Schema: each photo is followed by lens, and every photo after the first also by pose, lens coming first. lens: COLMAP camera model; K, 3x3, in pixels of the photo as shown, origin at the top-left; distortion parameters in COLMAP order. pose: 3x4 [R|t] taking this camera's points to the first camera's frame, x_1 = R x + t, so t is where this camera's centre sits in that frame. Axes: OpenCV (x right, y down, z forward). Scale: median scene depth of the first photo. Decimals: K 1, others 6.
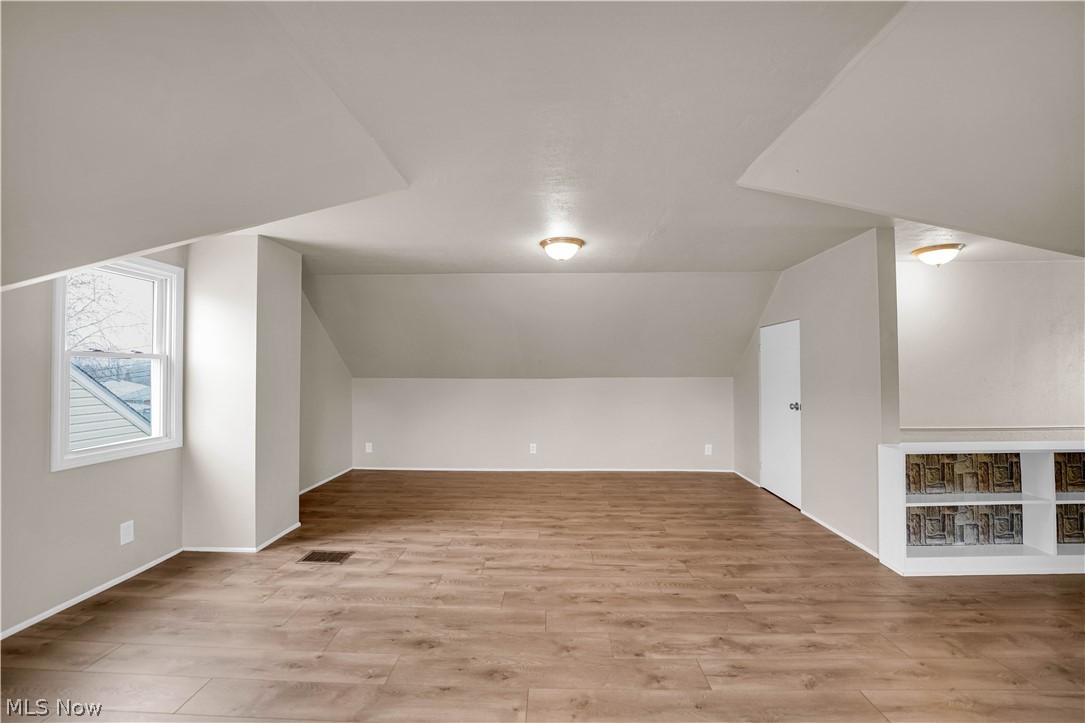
lens RADIAL K [[444.2, 0, 538.5], [0, 444.2, 361.3], [0, 0, 1]] dist [-0.025823, 0.000506]
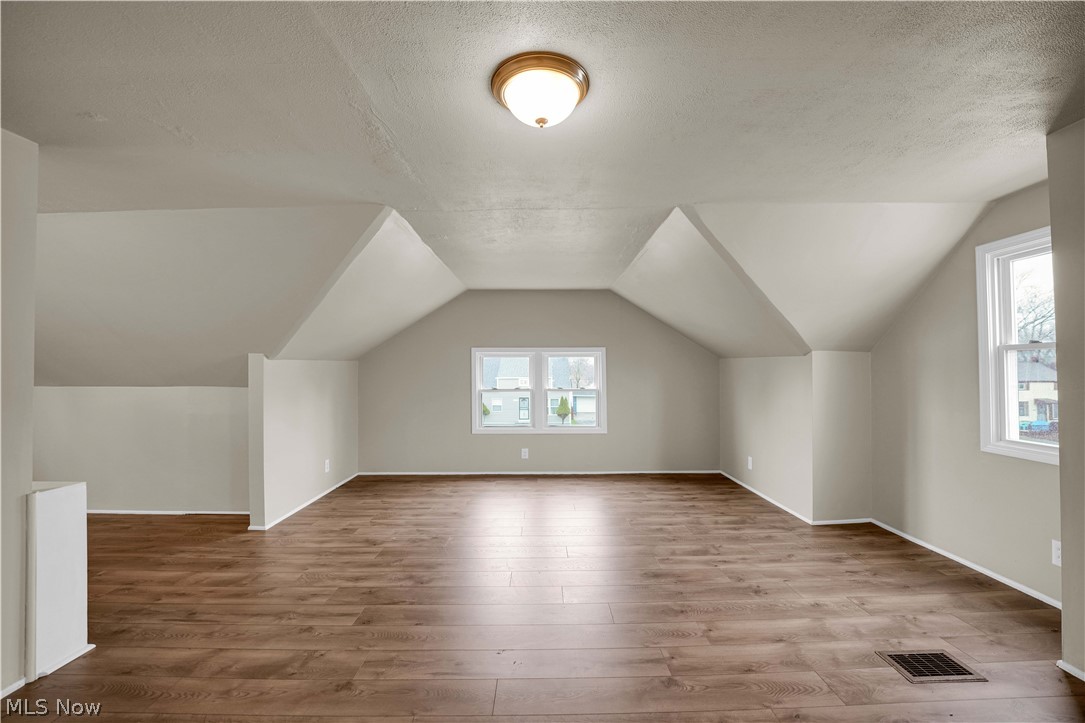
lens RADIAL K [[444.2, 0, 538.5], [0, 444.2, 361.3], [0, 0, 1]] dist [-0.025823, 0.000506]
pose [[-0.999420, 0.010180, -0.032496, 0.086068], [0.011580, 0.998999, -0.043214, 0.039895], [0.032023, -0.043565, -0.998537, 1.704810]]
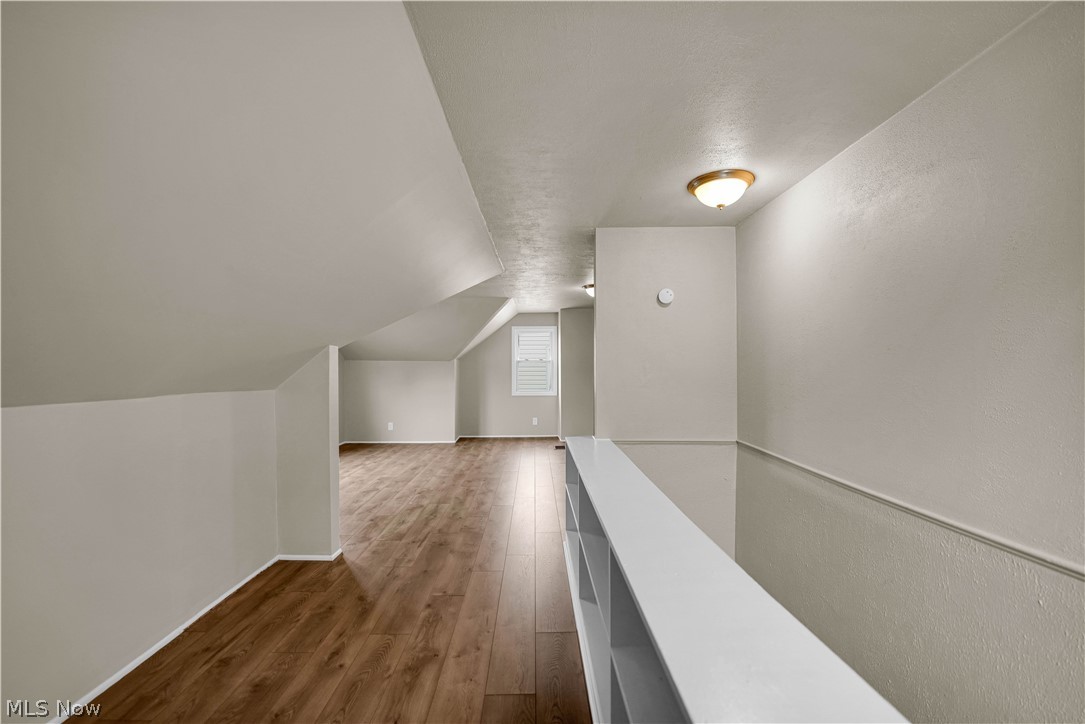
lens RADIAL K [[444.2, 0, 538.5], [0, 444.2, 361.8], [0, 0, 1]] dist [-0.025823, 0.000506]
pose [[0.041436, -0.008976, -0.999101, 1.932656], [0.028988, 0.999549, -0.007778, 0.016593], [0.998721, -0.028640, 0.041678, 0.854916]]
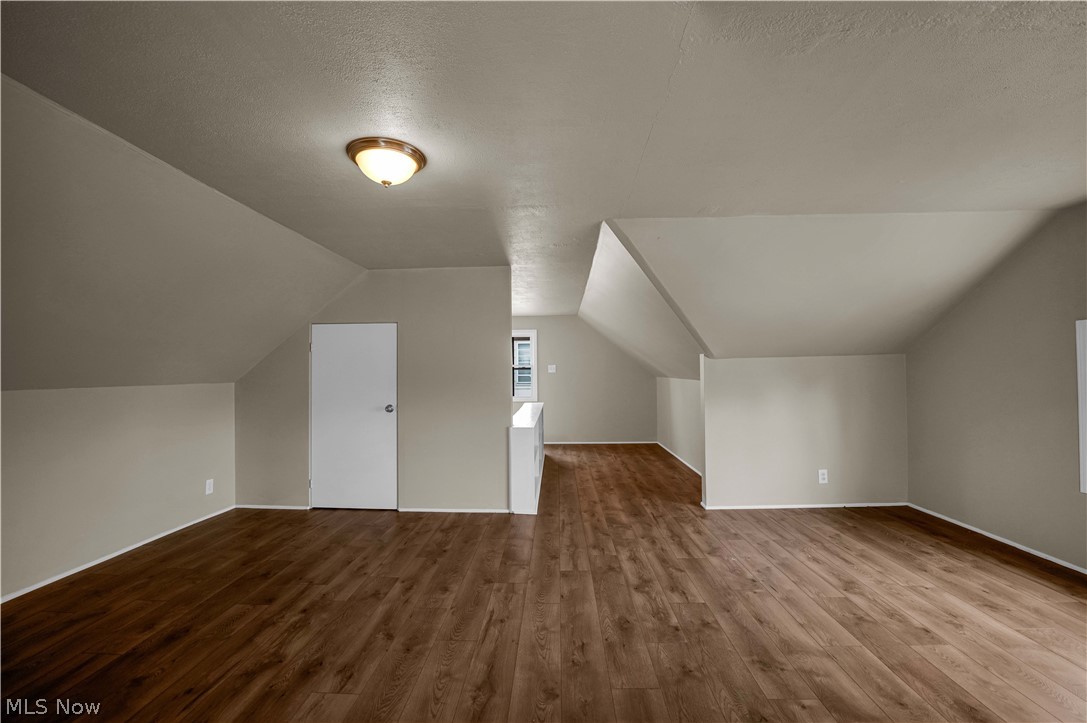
lens RADIAL K [[445.5, 0, 543.5], [0, 445.5, 361.5], [0, 0, 1]] dist [-0.028183, -0.000010]
pose [[0.002321, 0.027547, 0.999618, -0.619590], [-0.014137, 0.999522, -0.027511, 0.026335], [-0.999897, -0.014068, 0.002709, 0.934975]]
